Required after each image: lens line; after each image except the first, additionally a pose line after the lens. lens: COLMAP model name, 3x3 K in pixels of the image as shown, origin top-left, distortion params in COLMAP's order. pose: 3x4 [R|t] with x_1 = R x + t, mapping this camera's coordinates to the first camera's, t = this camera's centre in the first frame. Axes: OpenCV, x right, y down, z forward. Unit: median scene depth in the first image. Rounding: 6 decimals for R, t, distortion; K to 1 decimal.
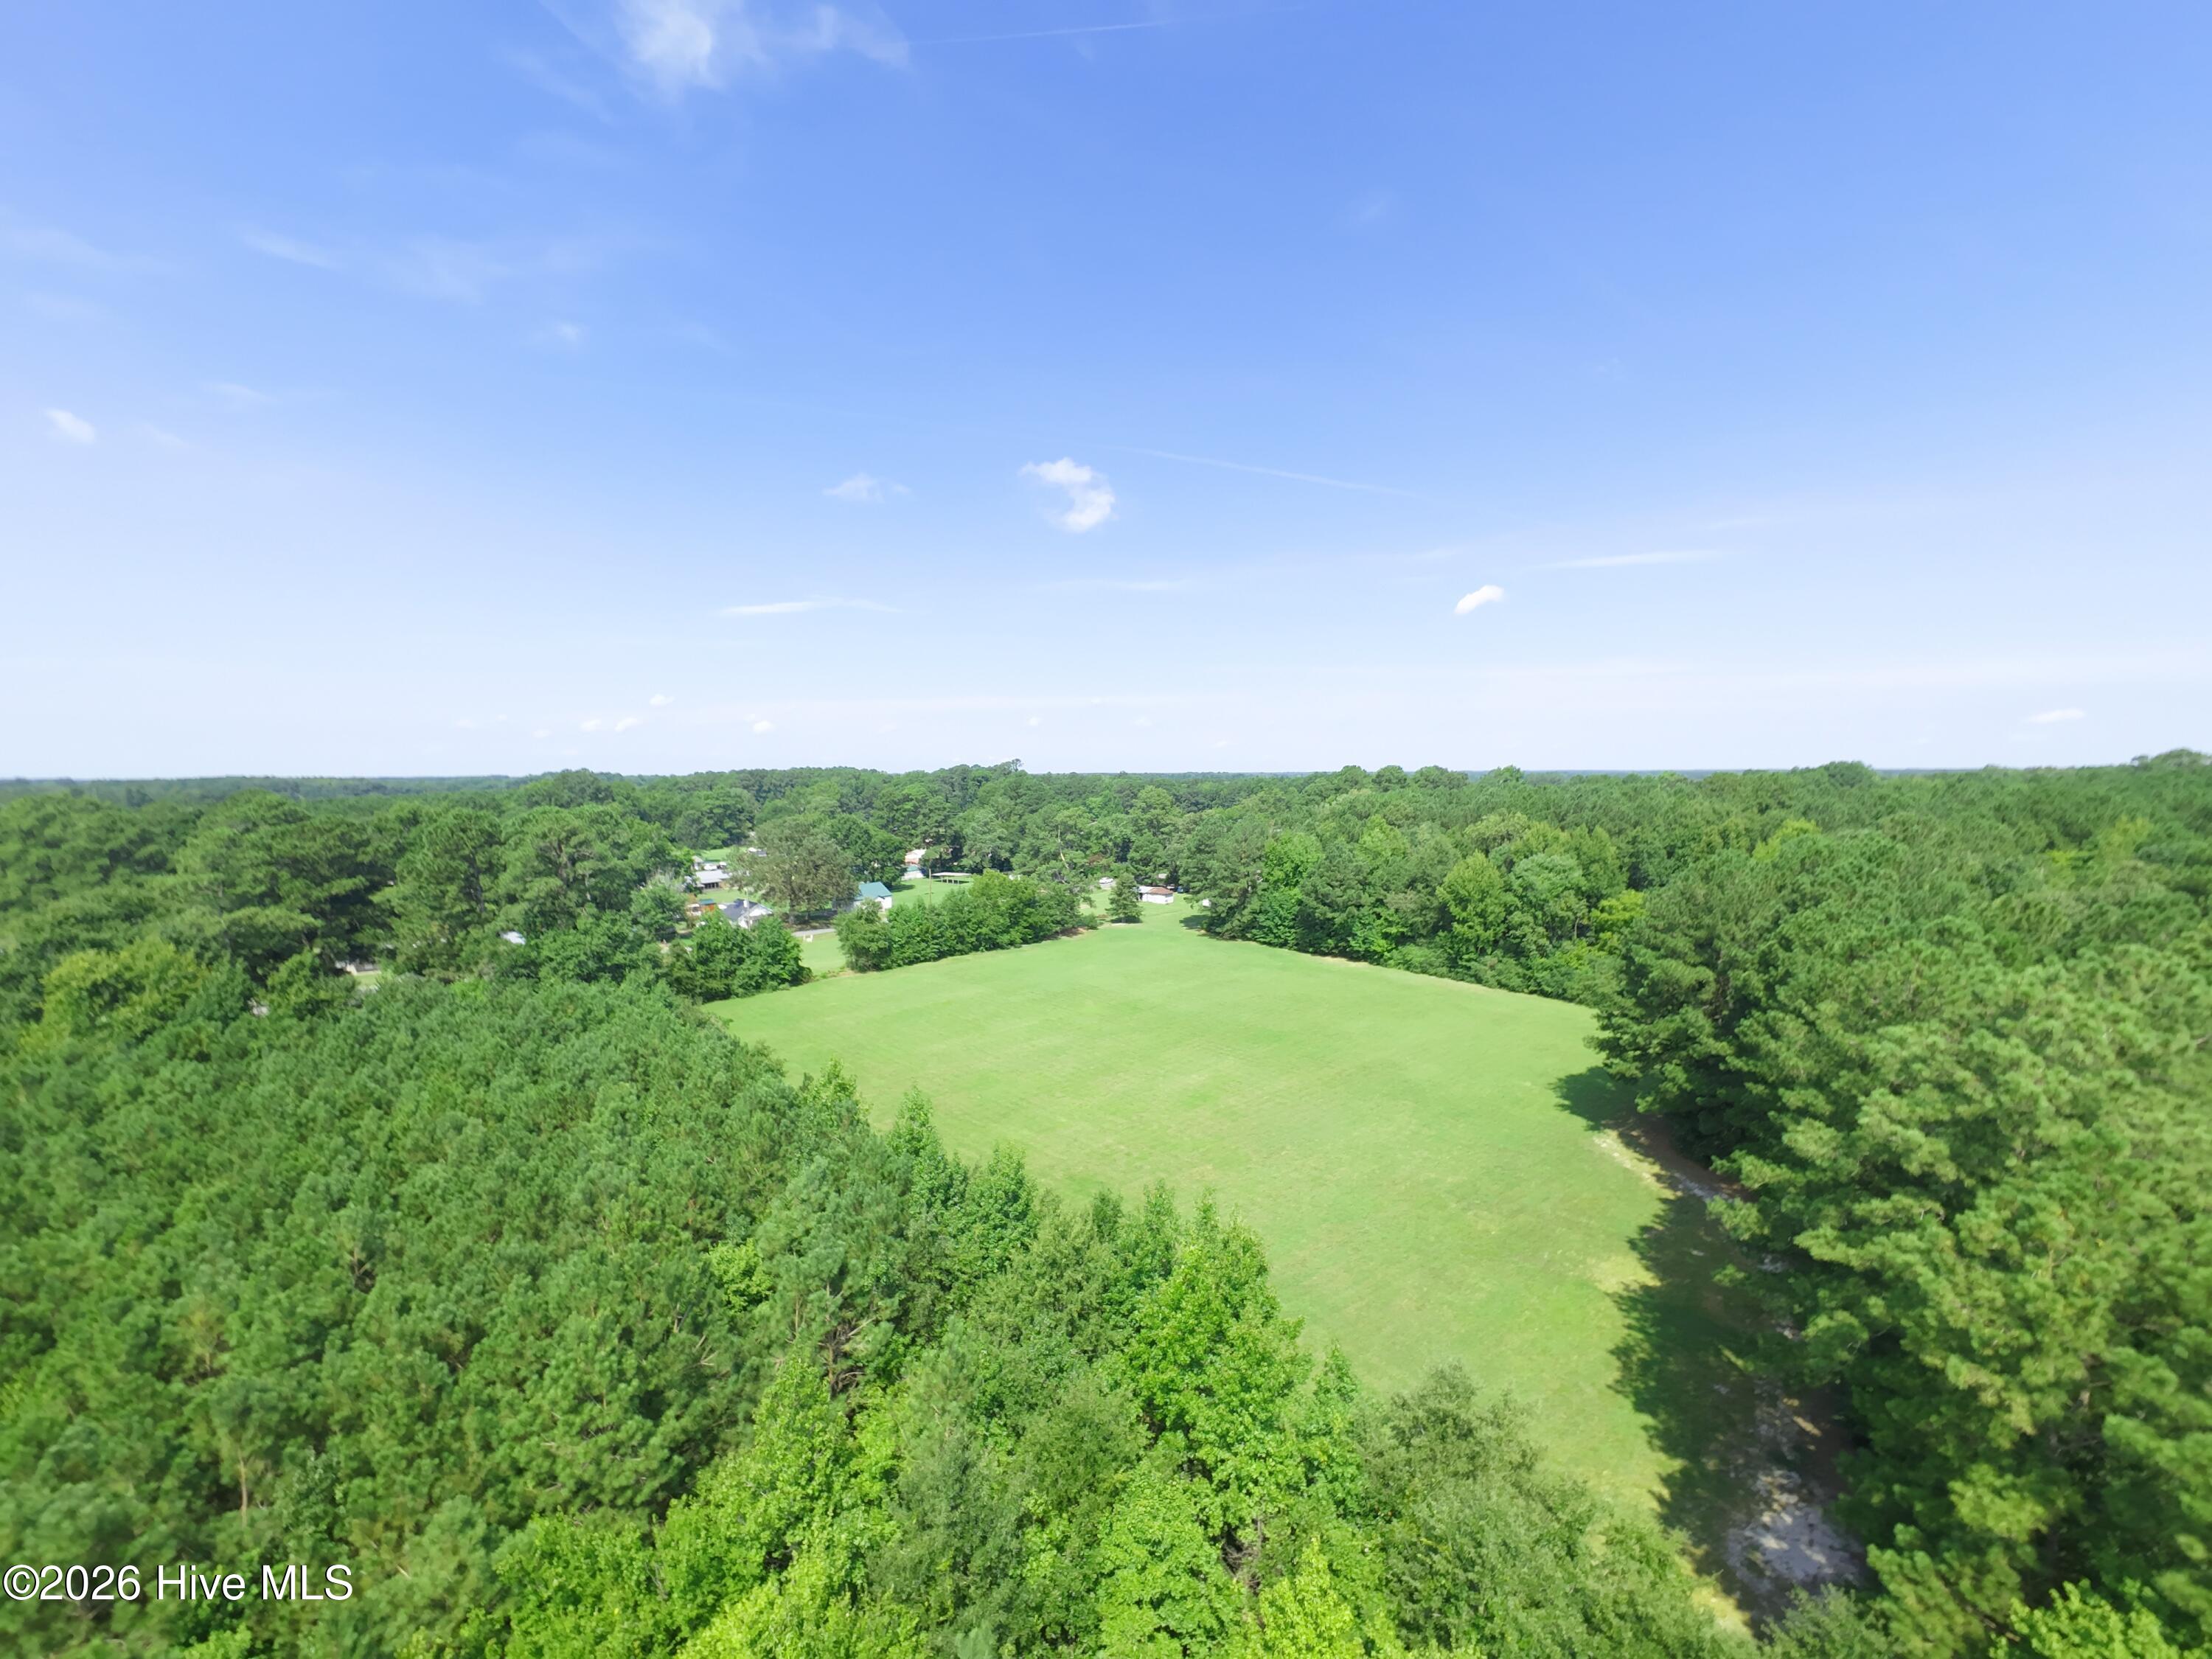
lens RADIAL K [[783.9, 0, 1106.0], [0, 783.9, 829.5], [0, 0, 1]] dist [-0.000821, 0.002867]
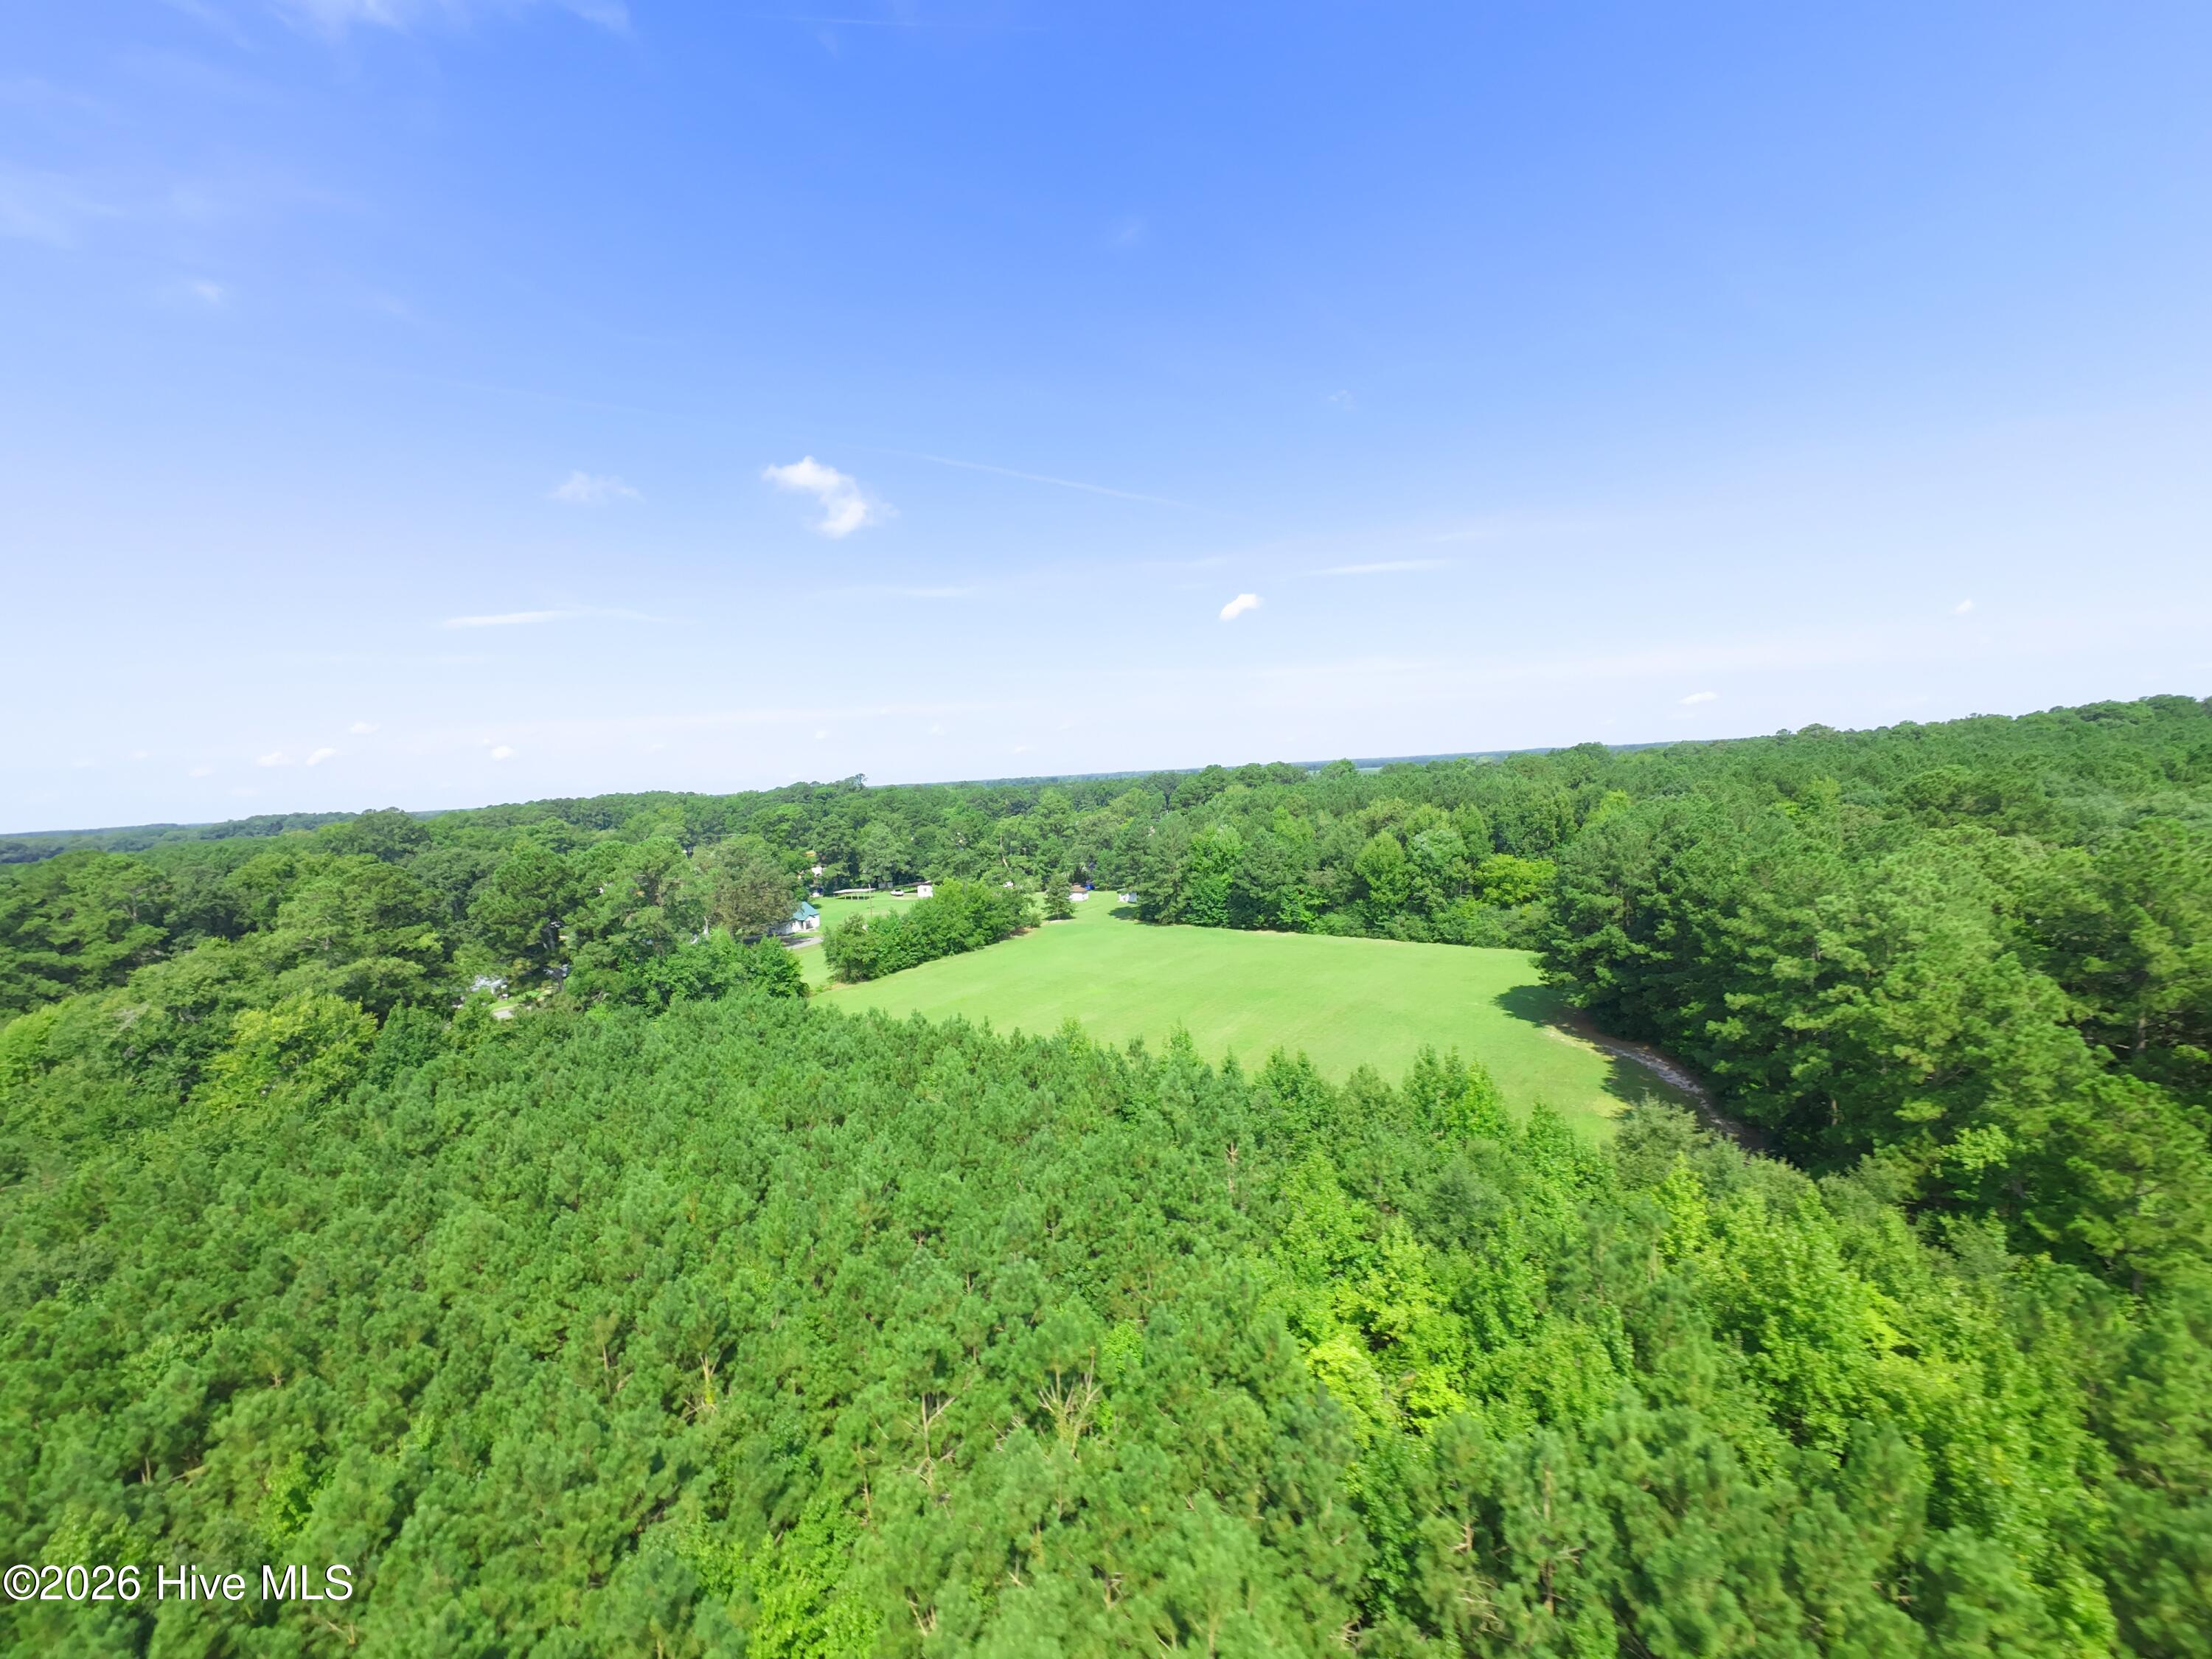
lens RADIAL K [[766.1, 0, 1104.0], [0, 766.1, 835.4], [0, 0, 1]] dist [0.001120, 0.000076]
pose [[0.978360, -0.064959, 0.196450, -0.174110], [0.064725, 0.997874, 0.007616, -0.001554], [-0.196527, 0.005264, 0.980484, -0.073067]]
